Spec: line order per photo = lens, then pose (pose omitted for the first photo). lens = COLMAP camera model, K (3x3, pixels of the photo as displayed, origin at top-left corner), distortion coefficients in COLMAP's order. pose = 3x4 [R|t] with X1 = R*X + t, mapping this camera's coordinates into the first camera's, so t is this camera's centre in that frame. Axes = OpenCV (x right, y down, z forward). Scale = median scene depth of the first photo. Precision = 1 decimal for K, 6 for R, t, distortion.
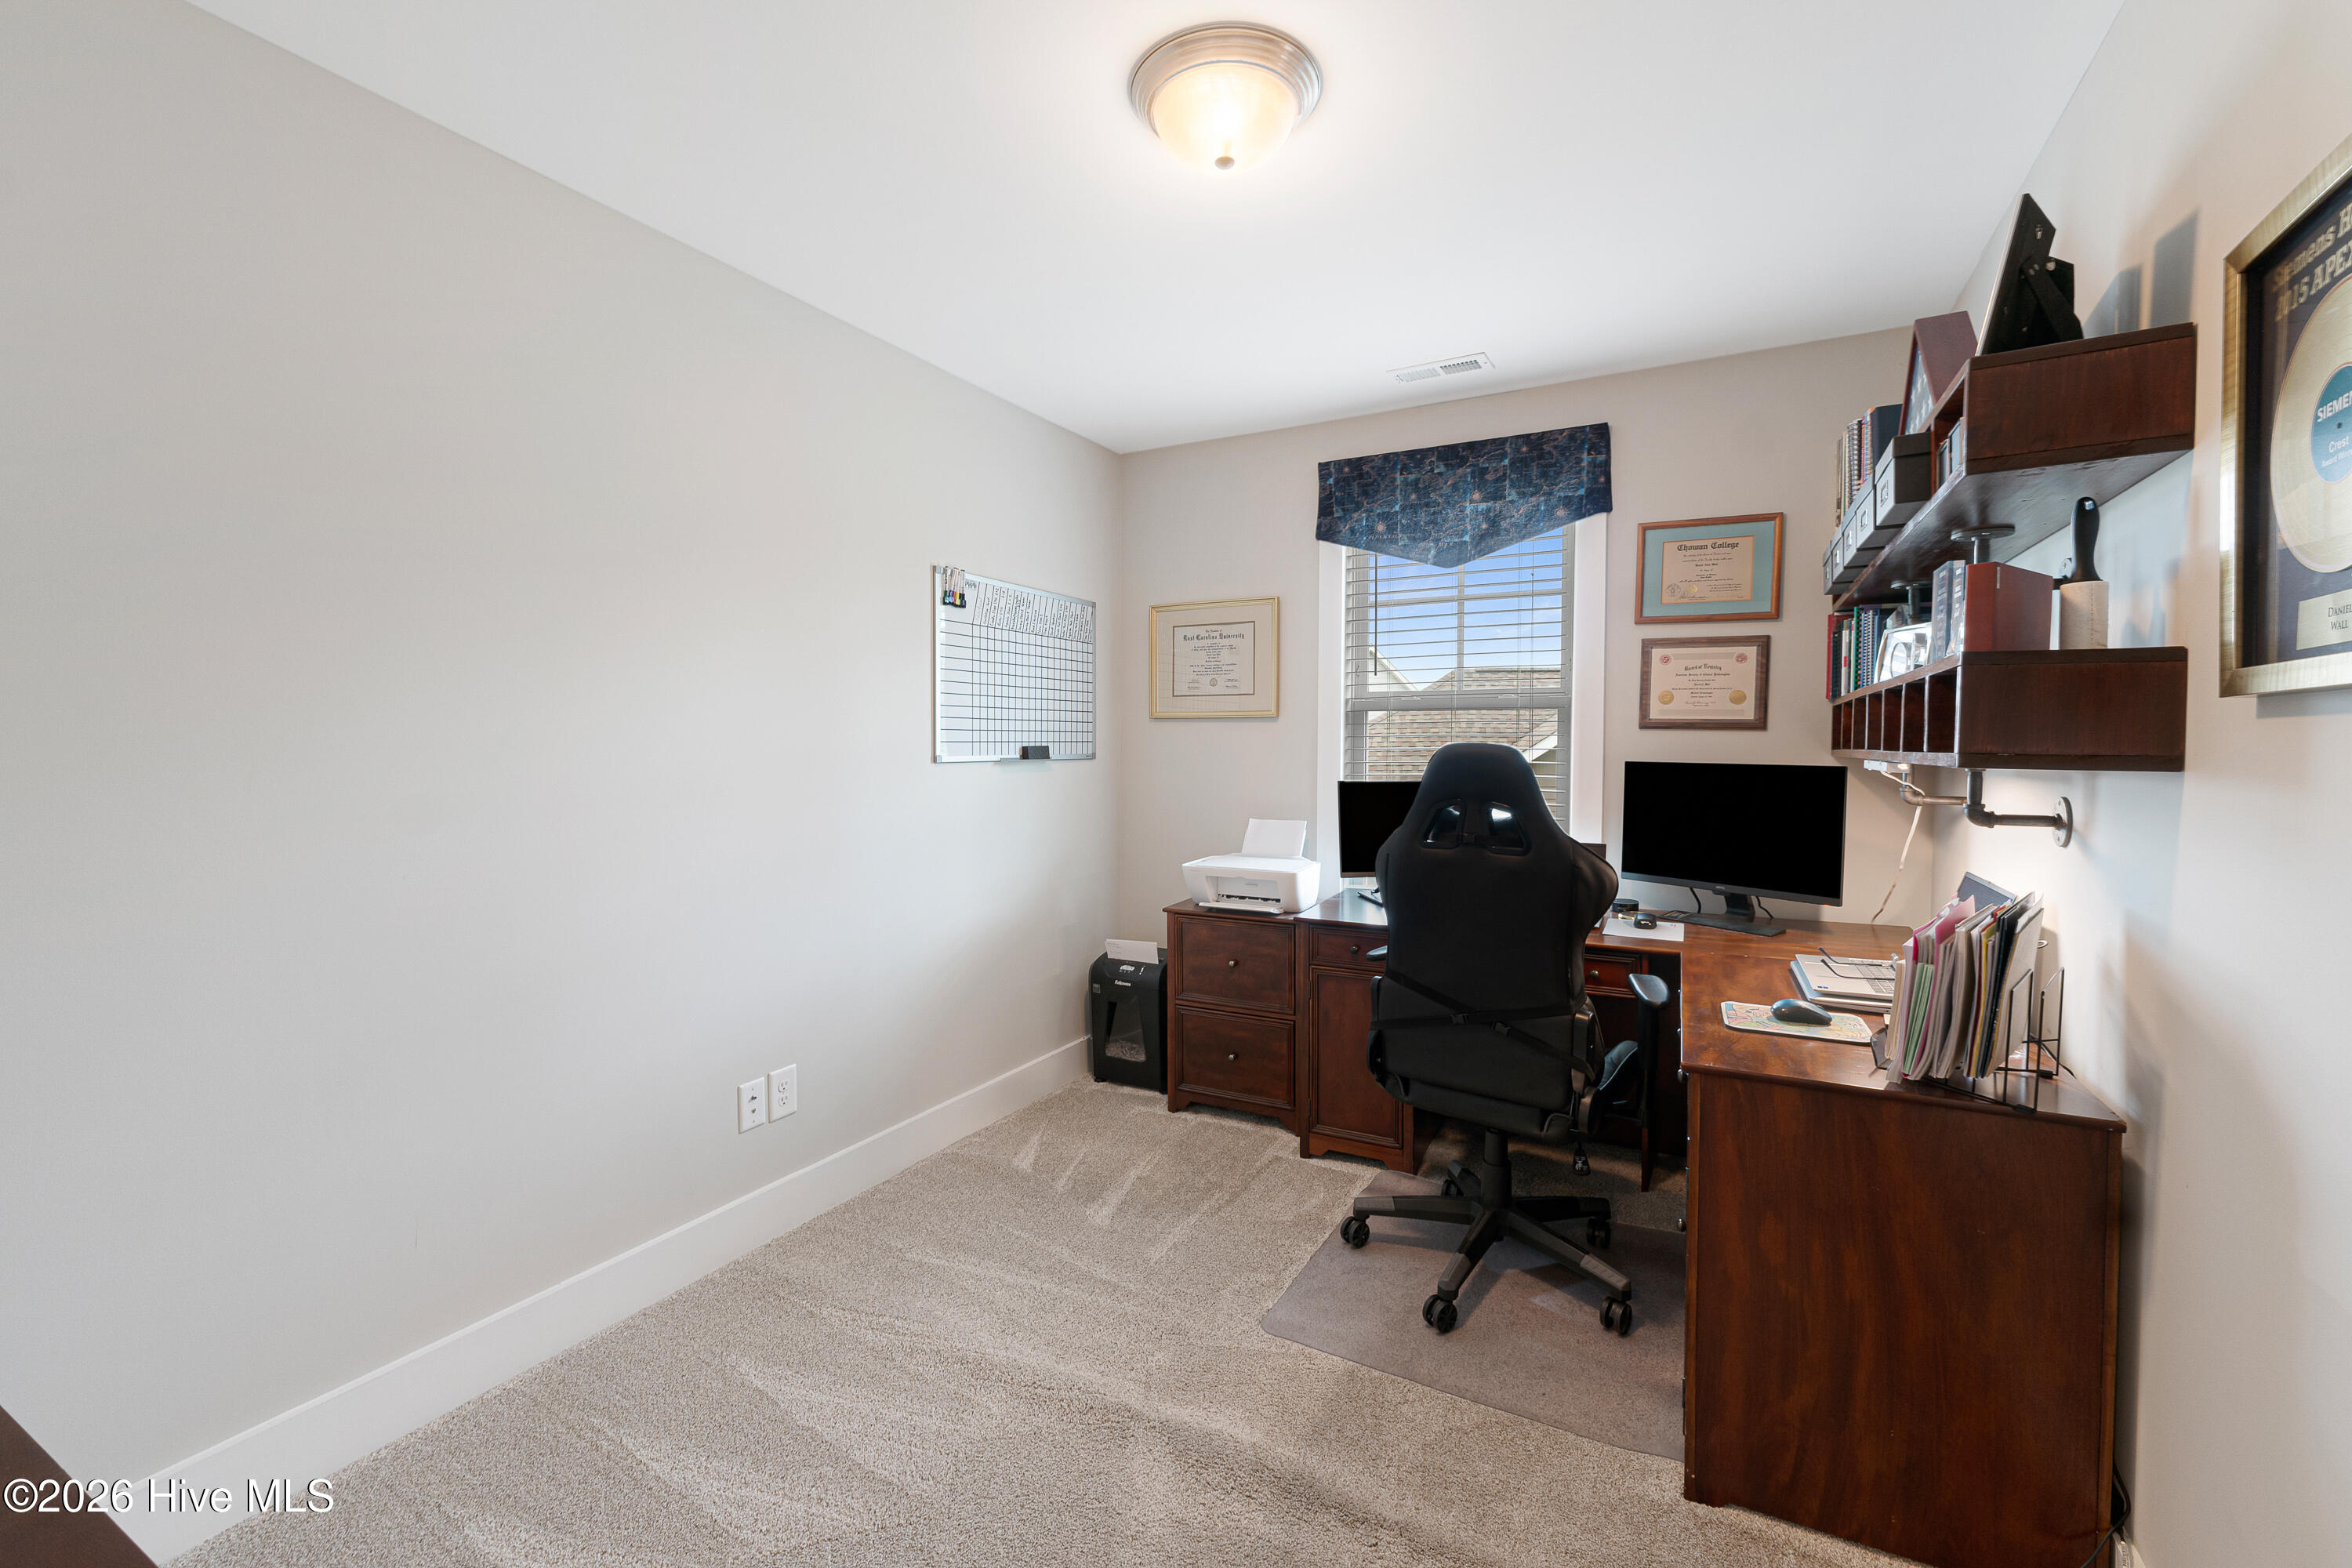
lens RADIAL K [[997.3, 0, 1175.4], [0, 997.3, 778.8], [0, 0, 1]] dist [0.002053, 0.000324]
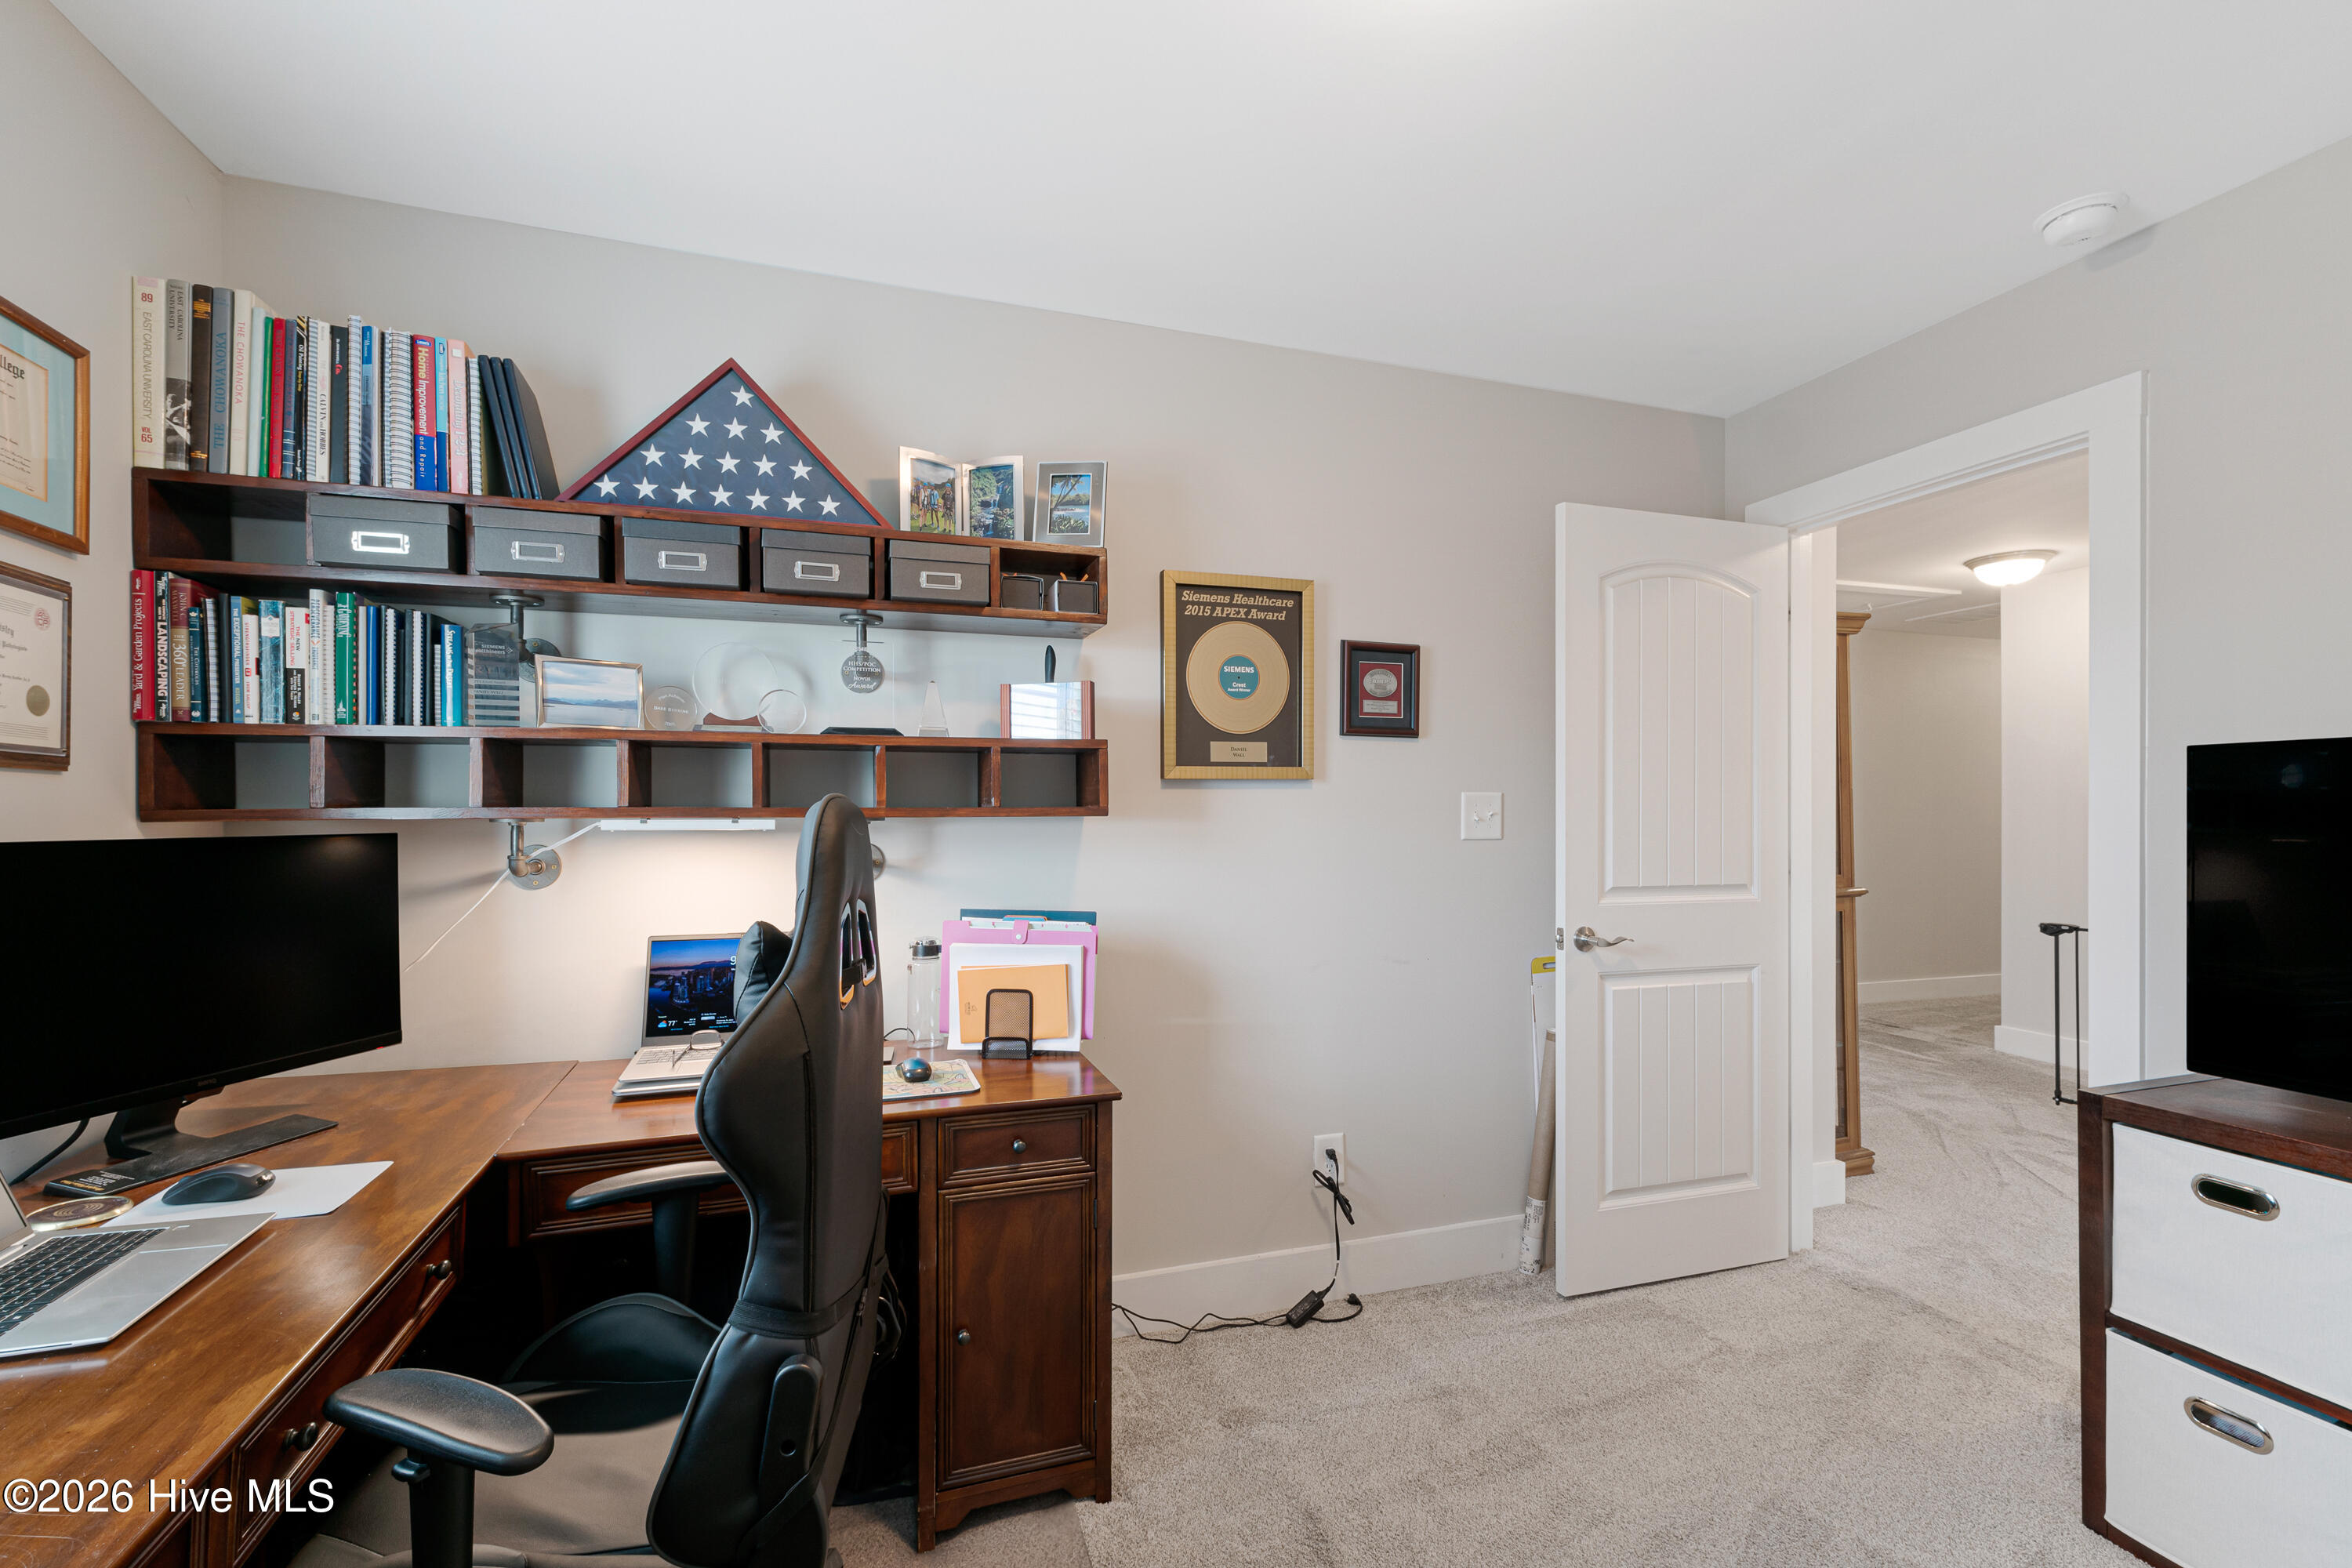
lens RADIAL K [[997.3, 0, 1174.7], [0, 997.3, 789.1], [0, 0, 1]] dist [0.002053, 0.000324]
pose [[-0.730761, -0.000527, 0.682633, -0.149945], [0.017755, 0.999647, 0.019779, -0.039552], [-0.682402, 0.026574, -0.730494, 0.989643]]
